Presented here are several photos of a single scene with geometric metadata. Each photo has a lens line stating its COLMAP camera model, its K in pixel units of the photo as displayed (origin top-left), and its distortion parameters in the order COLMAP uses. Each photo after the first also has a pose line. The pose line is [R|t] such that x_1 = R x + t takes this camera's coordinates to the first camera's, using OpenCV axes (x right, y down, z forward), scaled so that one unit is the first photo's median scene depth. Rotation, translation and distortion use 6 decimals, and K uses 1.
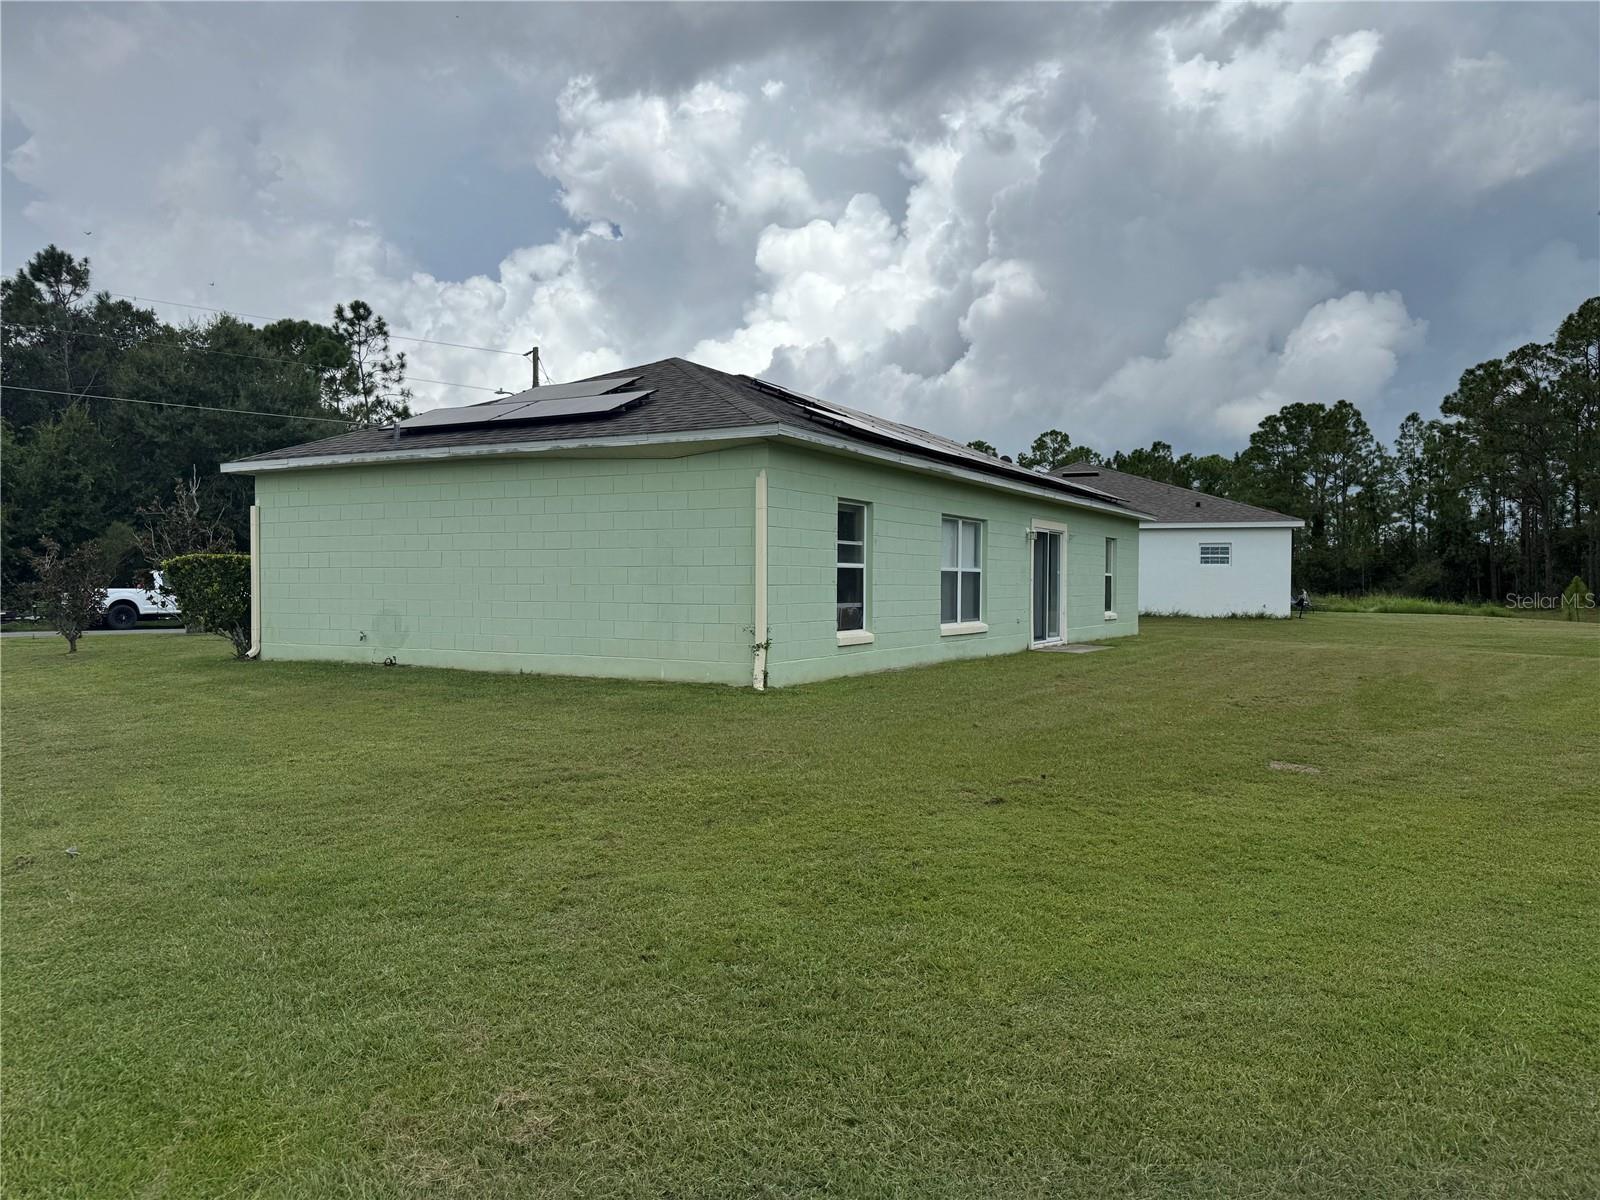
lens RADIAL K [[1151.8, 0, 797.1], [0, 1151.8, 599.4], [0, 0, 1]] dist [0.072972, -0.077951]
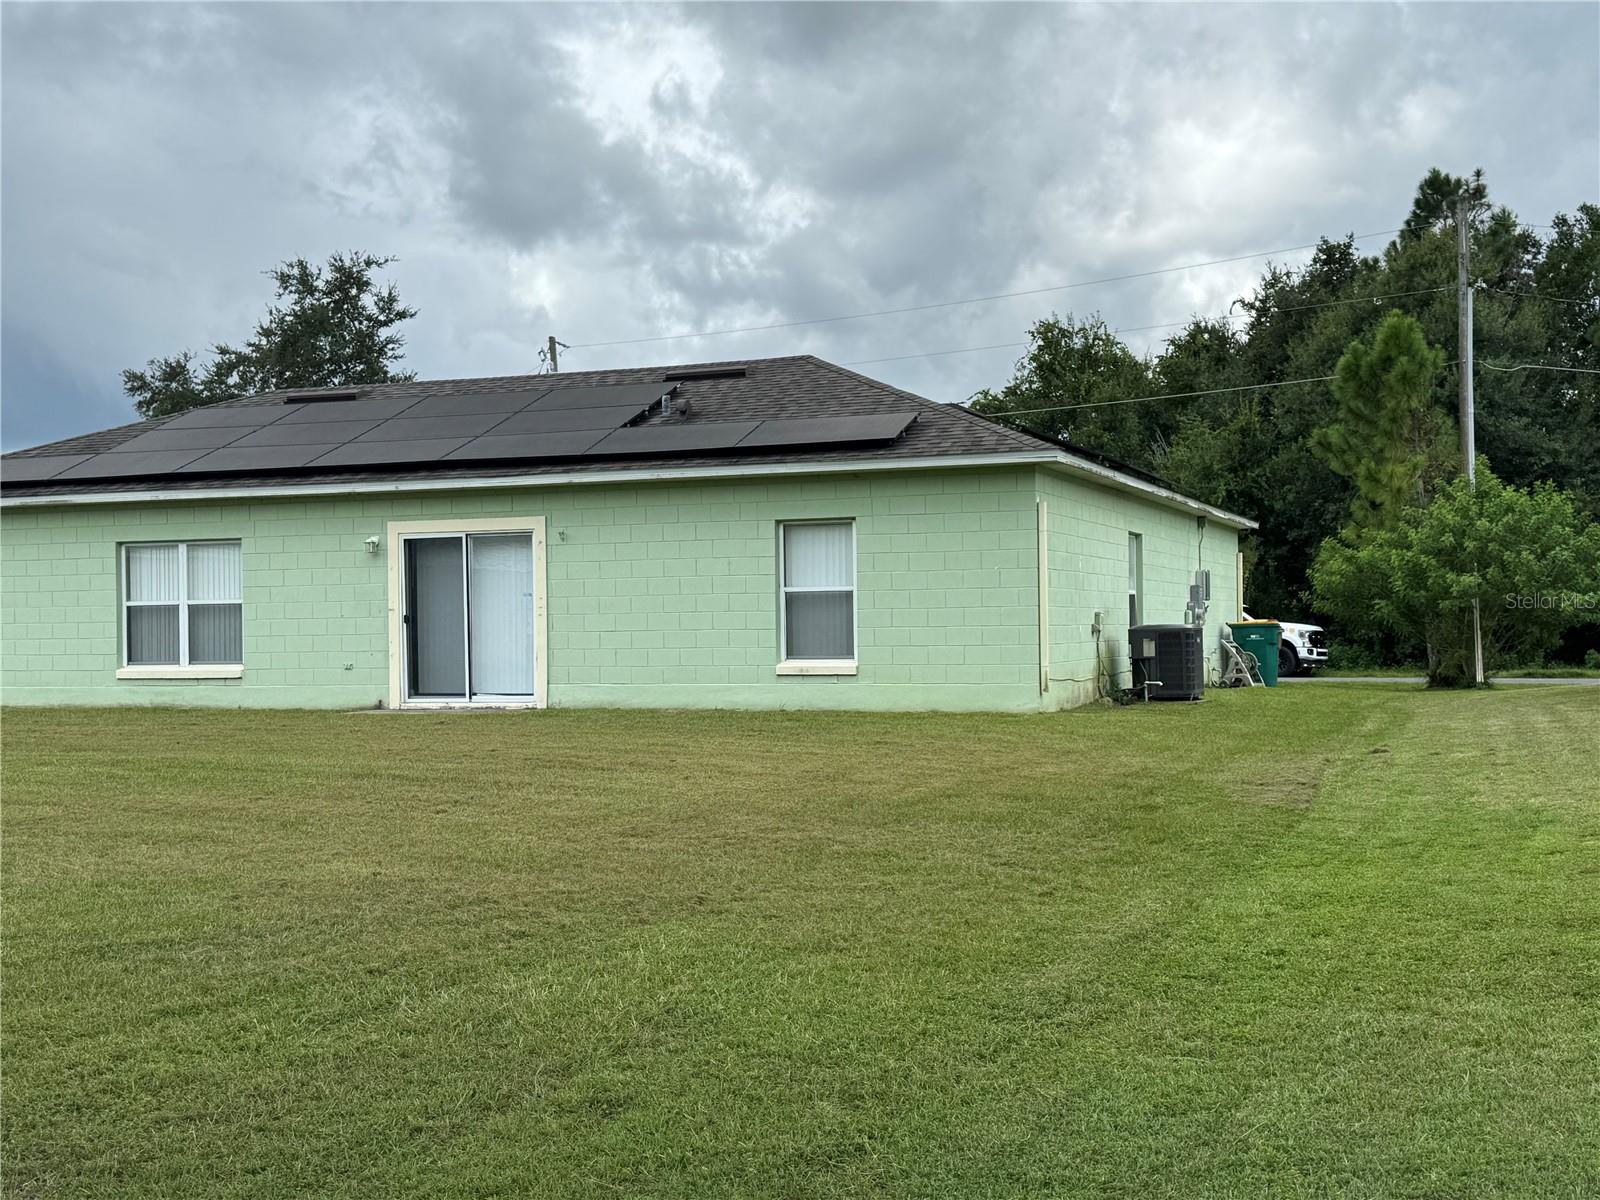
lens RADIAL K [[1887.0, 0, 798.7], [0, 1887.0, 602.2], [0, 0, 1]] dist [0.108887, 0.000000]
pose [[0.147488, -0.017905, -0.988902, 1.575865], [0.000594, 0.999838, -0.018015, -0.000611], [0.989064, 0.002069, 0.147475, 1.222633]]
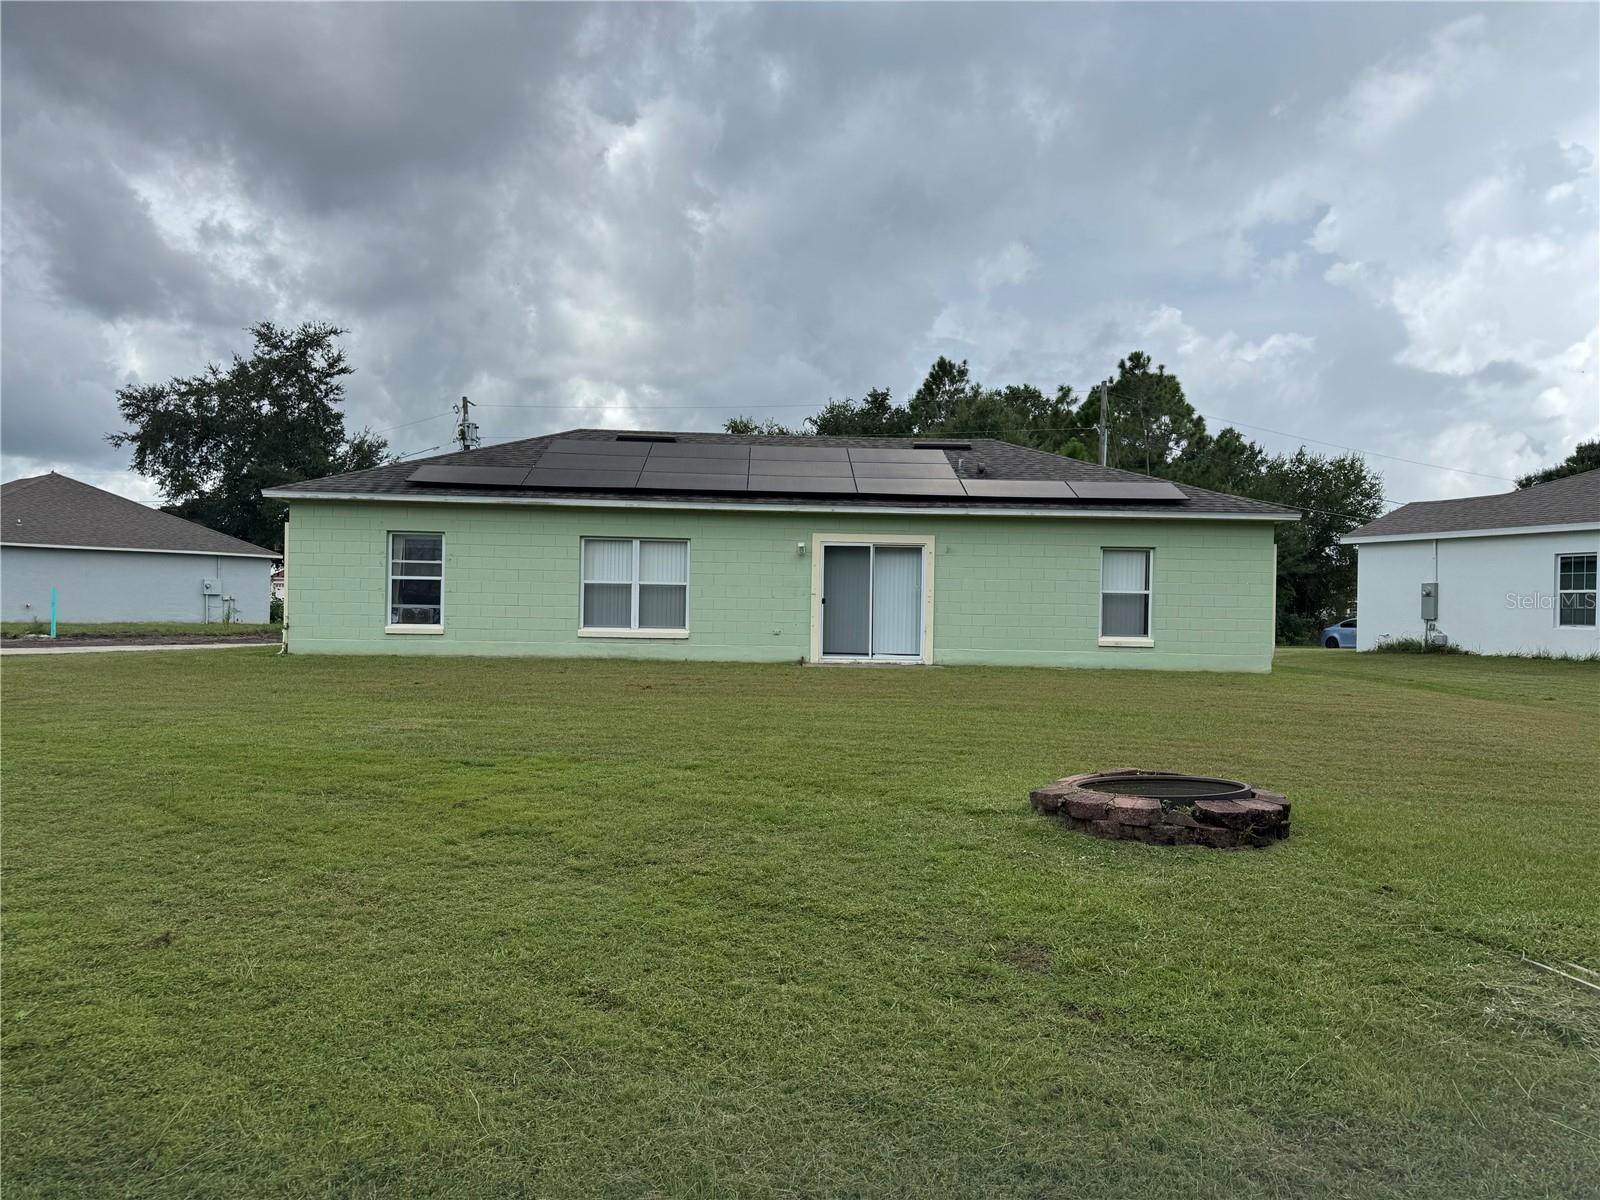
lens RADIAL K [[1151.8, 0, 789.4], [0, 1151.8, 635.7], [0, 0, 1]] dist [0.072972, -0.077951]
pose [[0.534546, 0.026402, -0.844727, 1.194449], [-0.028929, 0.999498, 0.012932, 0.007864], [0.844644, 0.017524, 0.535042, 0.499817]]
